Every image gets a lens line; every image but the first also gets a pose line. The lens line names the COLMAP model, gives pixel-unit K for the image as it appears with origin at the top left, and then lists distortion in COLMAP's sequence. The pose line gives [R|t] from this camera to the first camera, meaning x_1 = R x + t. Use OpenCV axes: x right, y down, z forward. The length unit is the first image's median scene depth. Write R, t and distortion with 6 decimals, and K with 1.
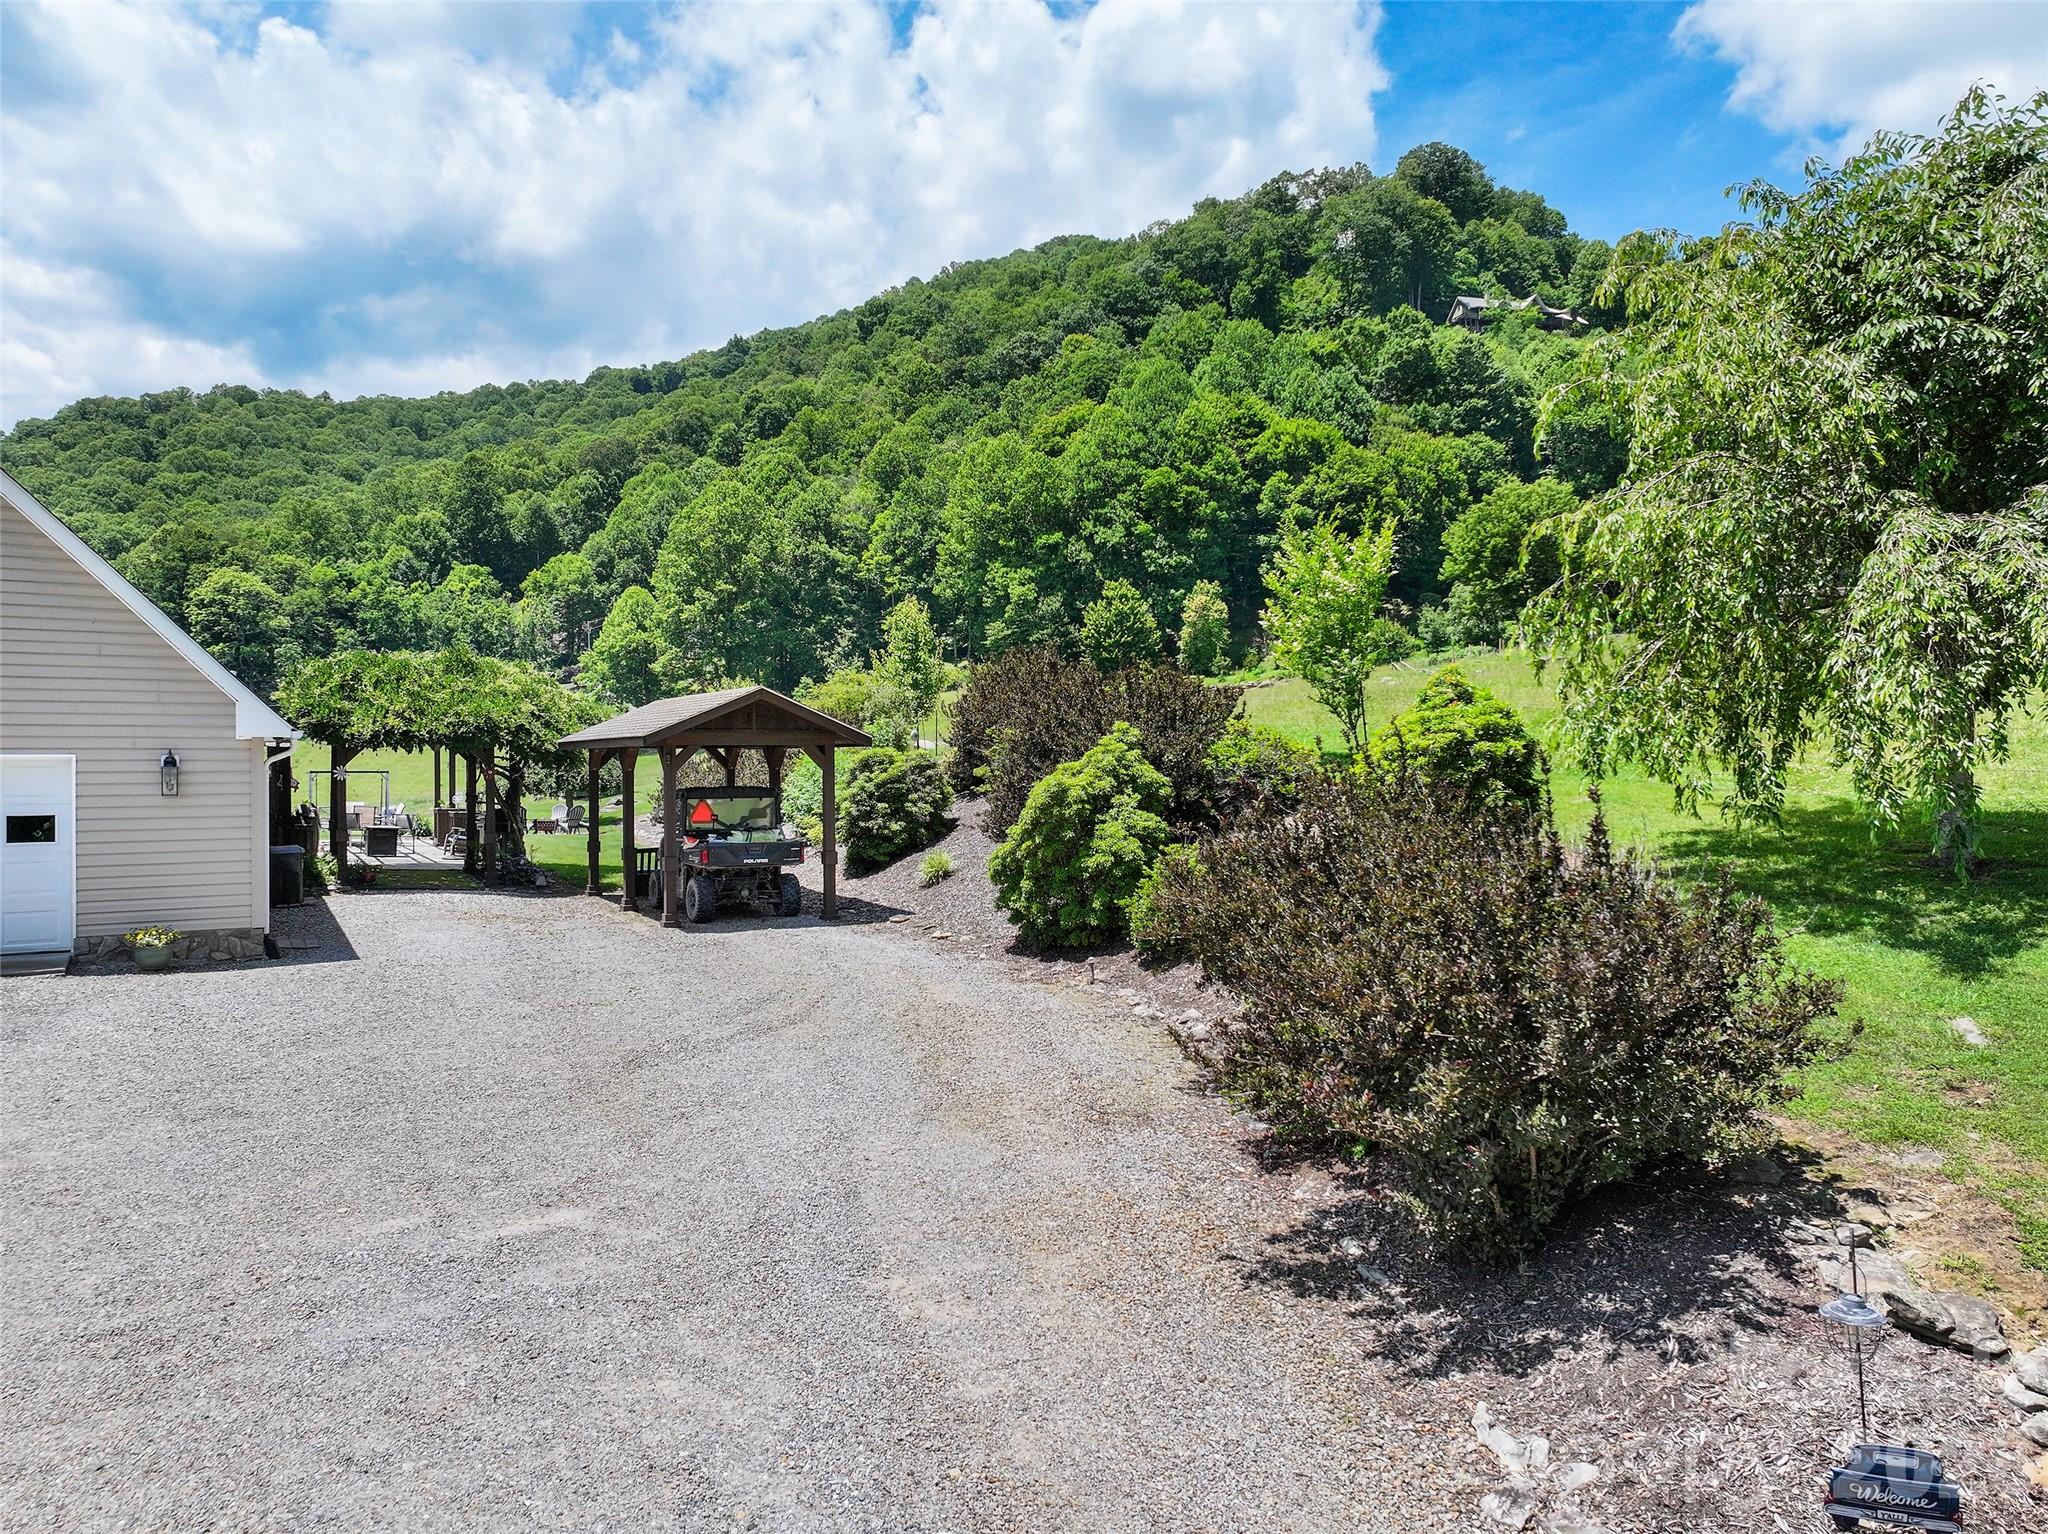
lens RADIAL K [[1443.4, 0, 1028.1], [0, 1443.4, 756.2], [0, 0, 1]] dist [0.007780, 0.006737]
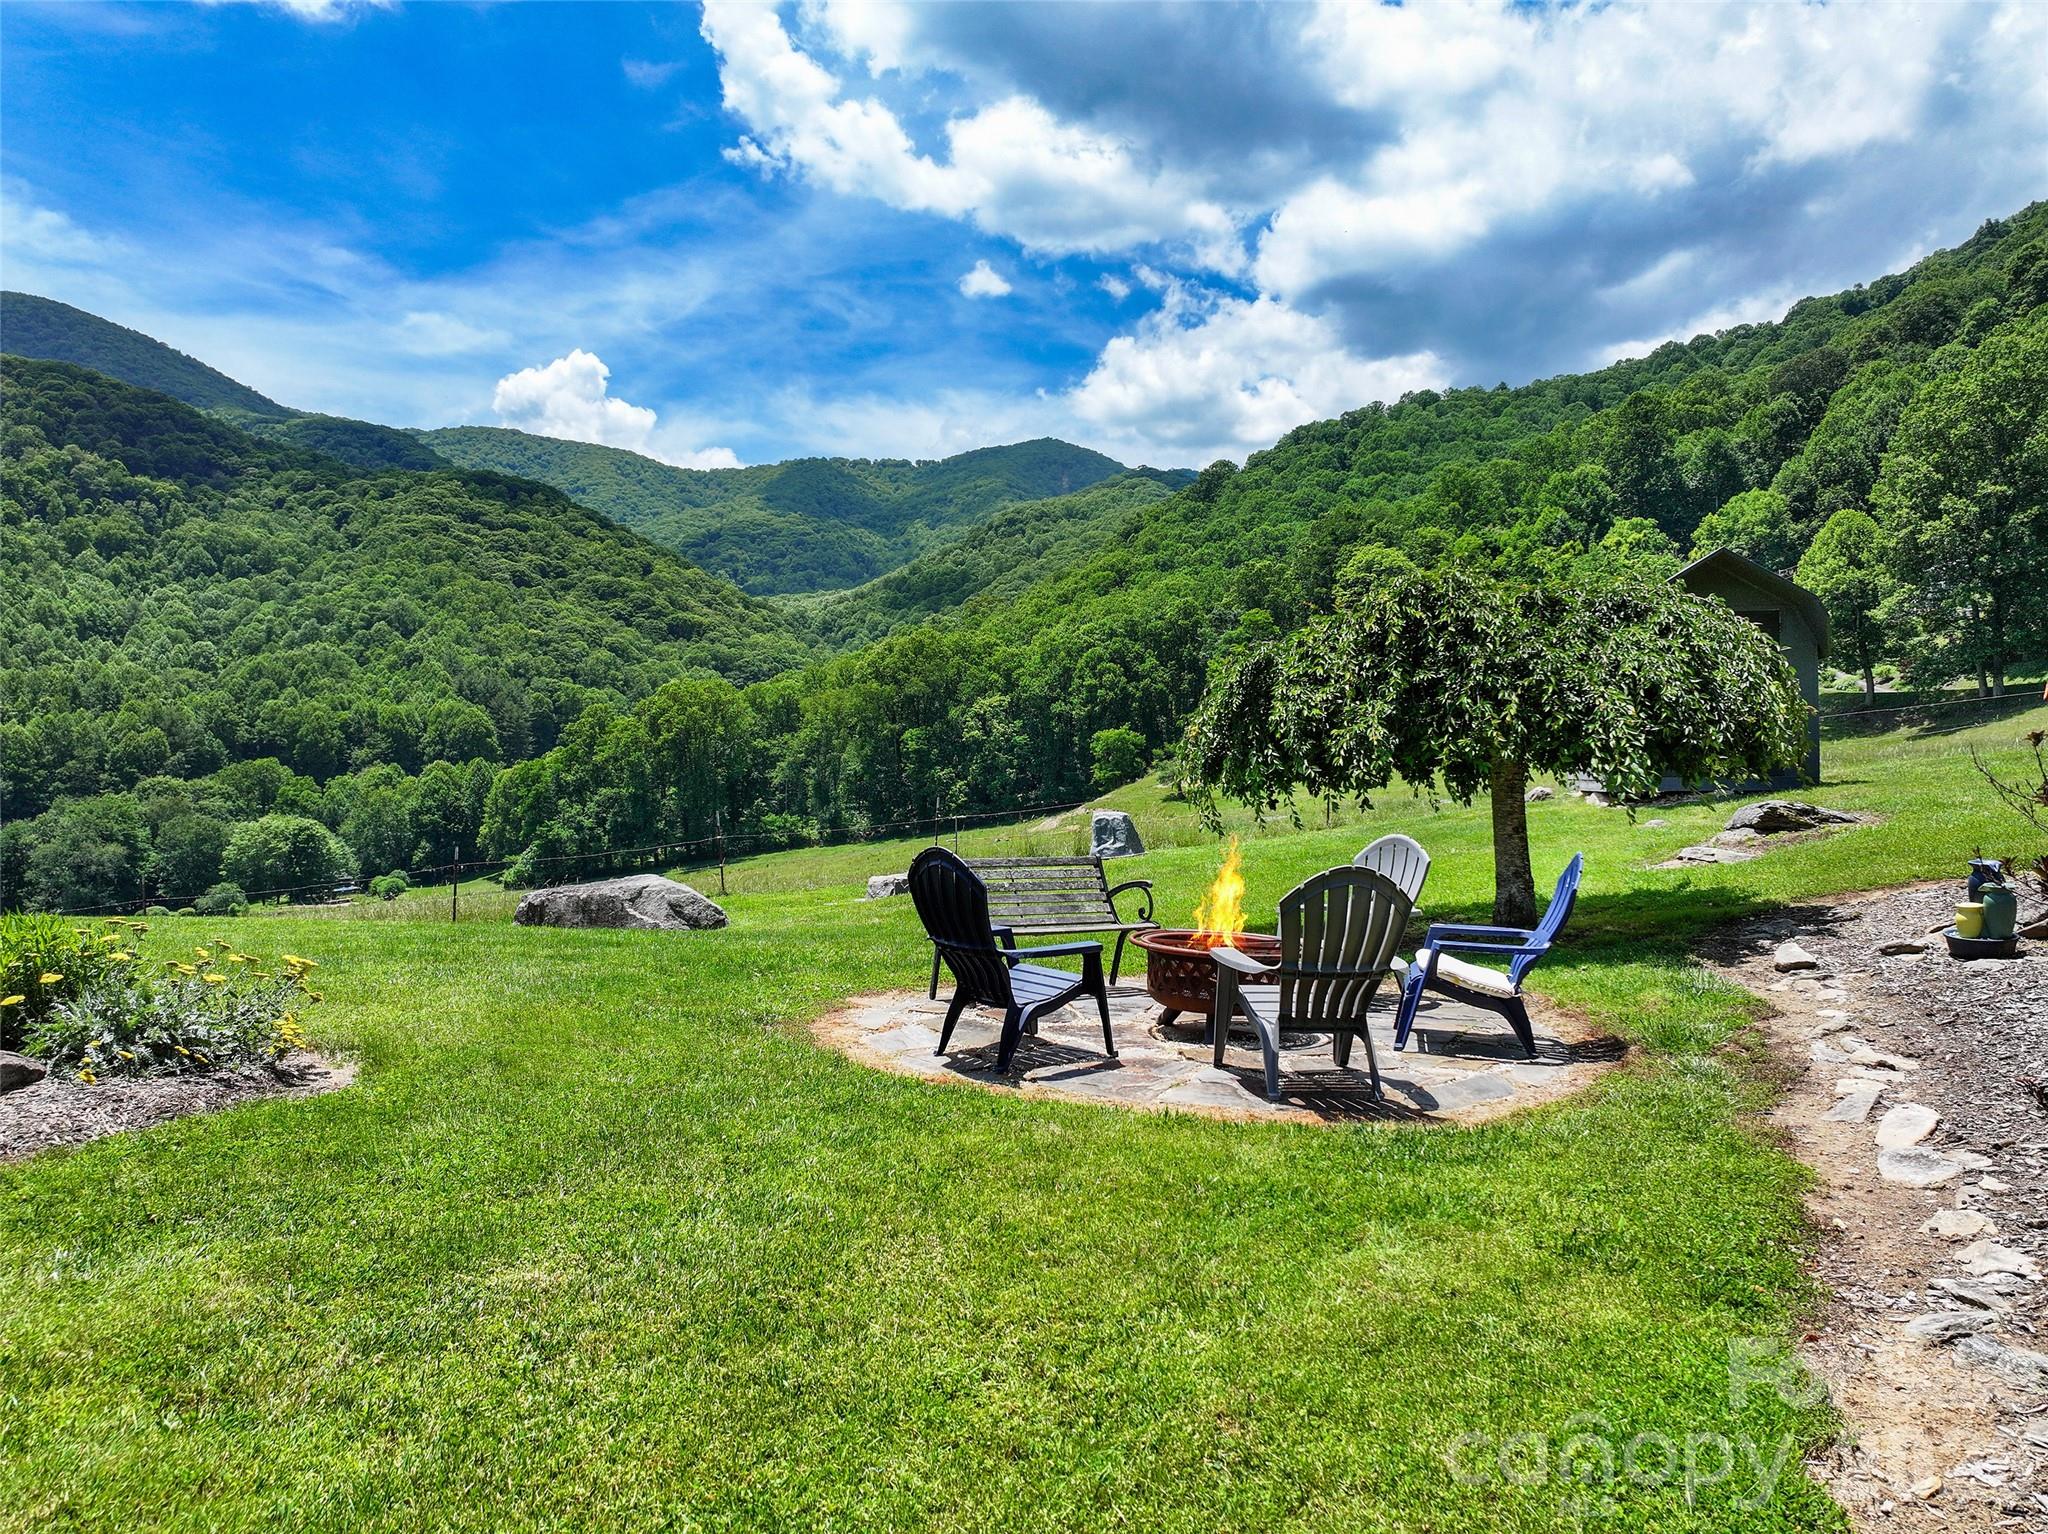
lens RADIAL K [[1445.2, 0, 1033.0], [0, 1445.2, 764.5], [0, 0, 1]] dist [-0.006787, 0.025839]
pose [[0.712775, 0.003748, -0.701383, -0.037238], [0.003517, 0.999954, 0.008917, 0.003966], [0.701384, -0.008822, 0.712729, 0.136459]]
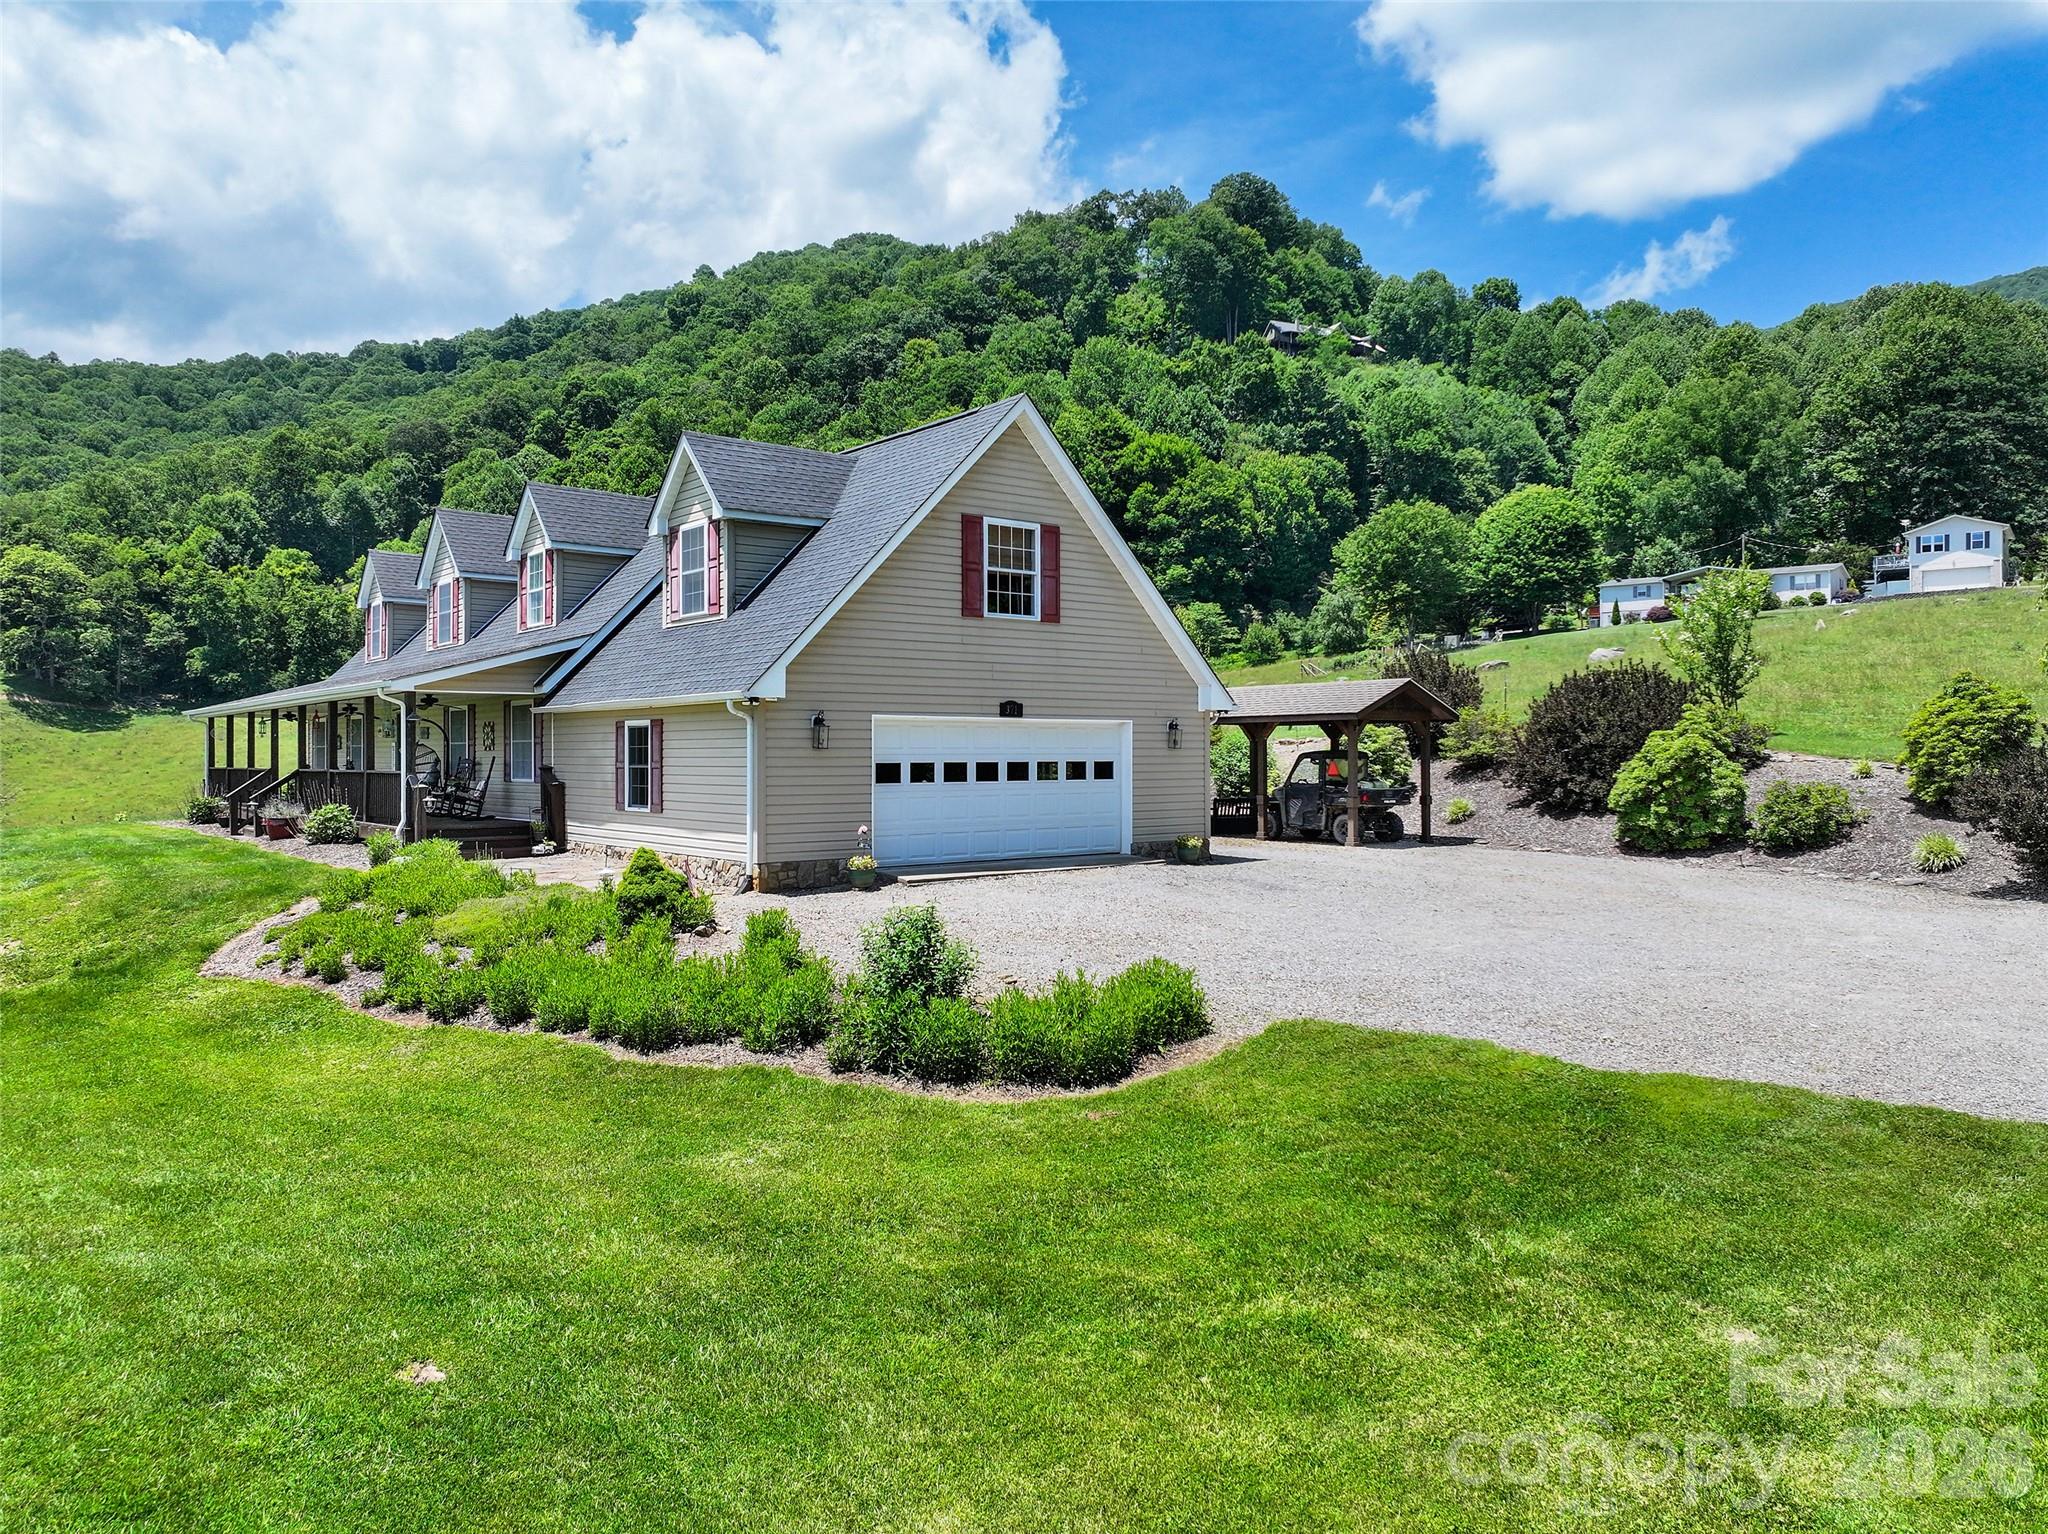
lens RADIAL K [[1442.9, 0, 1026.5], [0, 1442.9, 761.8], [0, 0, 1]] dist [0.000522, 0.026613]
pose [[0.986845, 0.001265, 0.161665, -0.055768], [-0.002256, 0.999980, 0.005948, 0.001810], [-0.161654, -0.006234, 0.986828, -0.025108]]
